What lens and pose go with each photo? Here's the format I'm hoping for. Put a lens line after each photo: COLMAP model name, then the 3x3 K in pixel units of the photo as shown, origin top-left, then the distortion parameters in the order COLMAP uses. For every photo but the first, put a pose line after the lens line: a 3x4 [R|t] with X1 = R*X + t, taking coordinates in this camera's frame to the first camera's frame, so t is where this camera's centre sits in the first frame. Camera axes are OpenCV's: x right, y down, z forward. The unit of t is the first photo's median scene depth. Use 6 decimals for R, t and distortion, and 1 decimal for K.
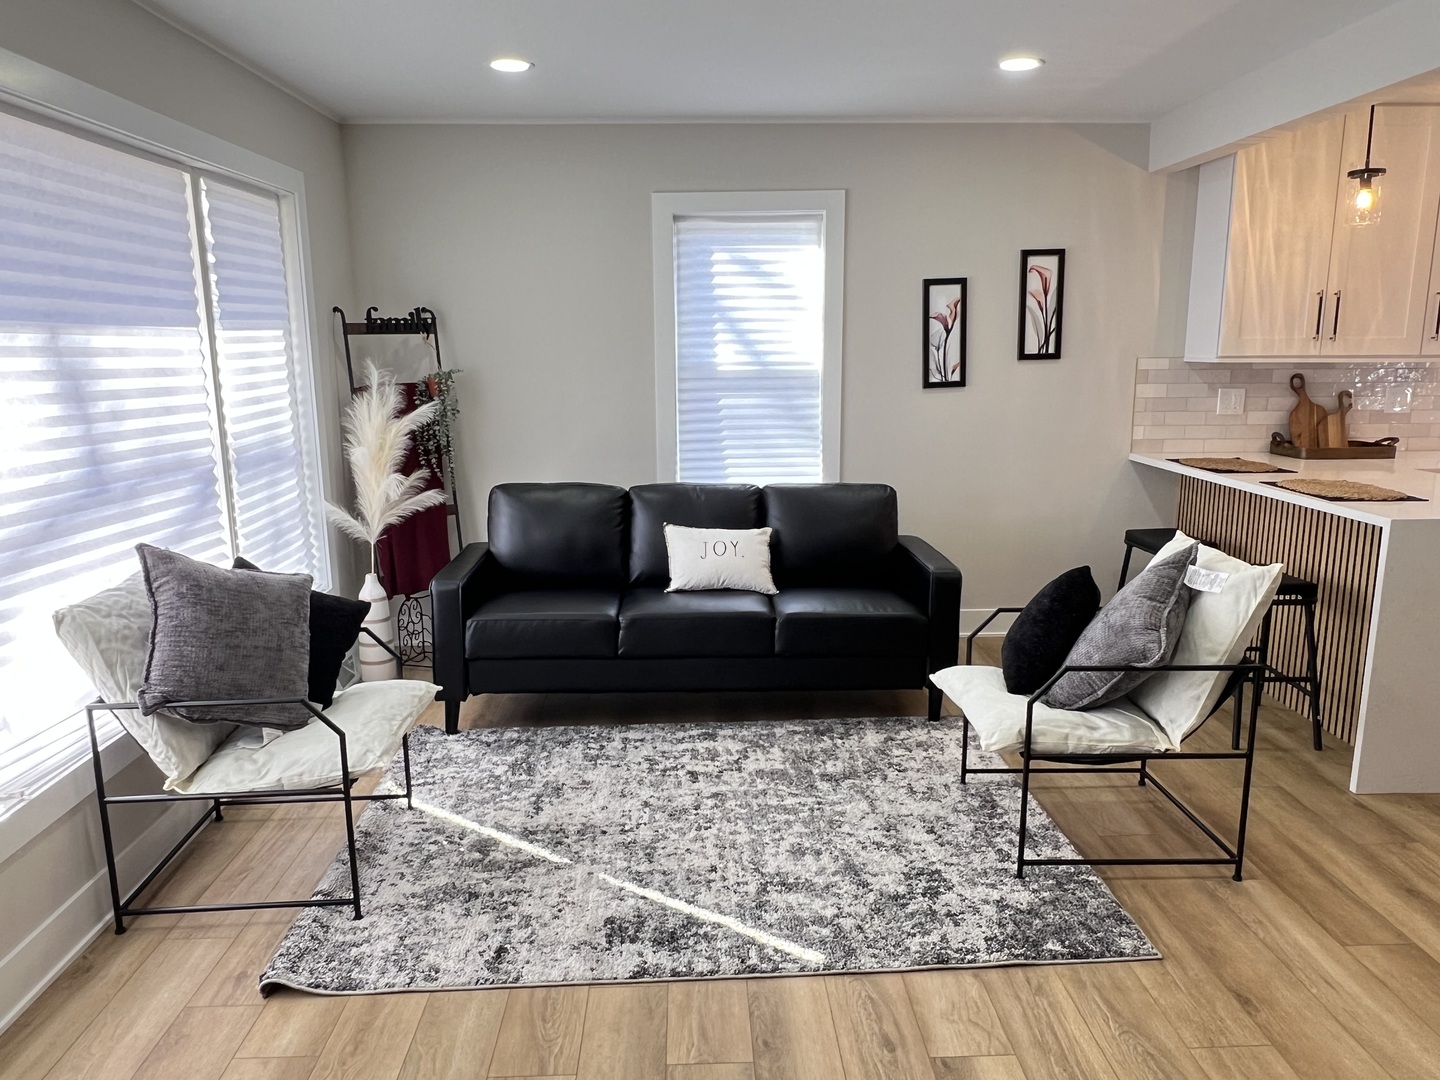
lens RADIAL K [[1014.6, 0, 718.9], [0, 1014.6, 541.8], [0, 0, 1]] dist [0.011128, -0.001096]
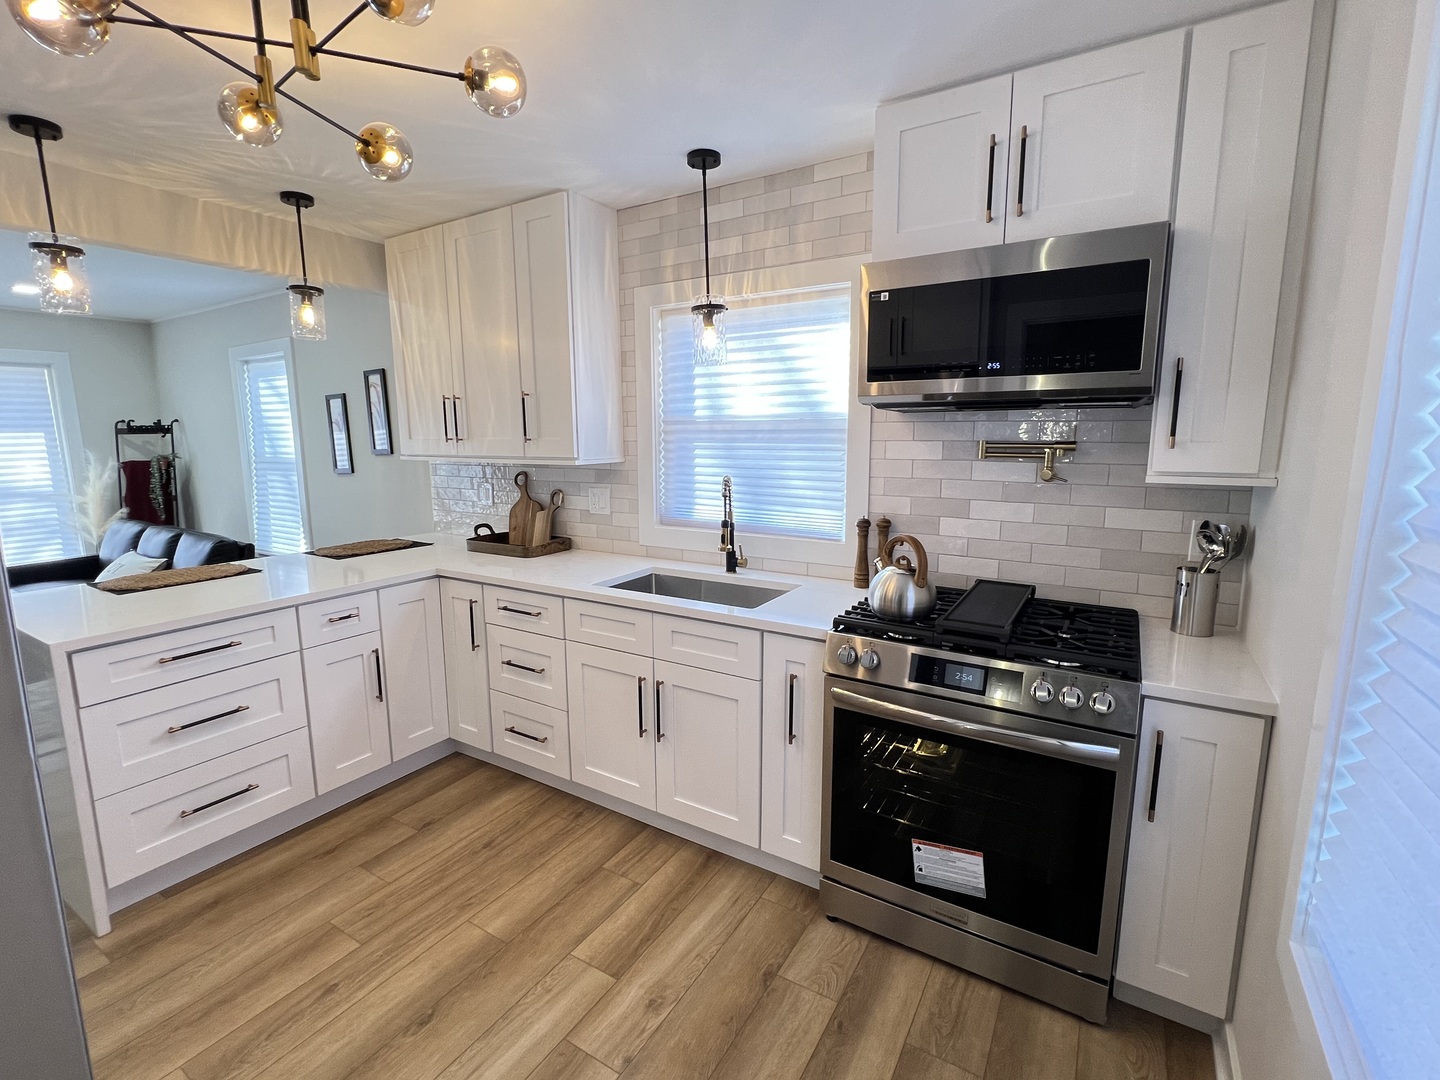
lens RADIAL K [[658.3, 0, 720.5], [0, 658.3, 537.5], [0, 0, 1]] dist [-0.001579, -0.000470]
pose [[0.838283, 0.085851, -0.538434, 1.755172], [-0.107325, 0.994187, -0.008575, -0.173880], [0.534567, 0.064976, 0.842624, 0.819358]]
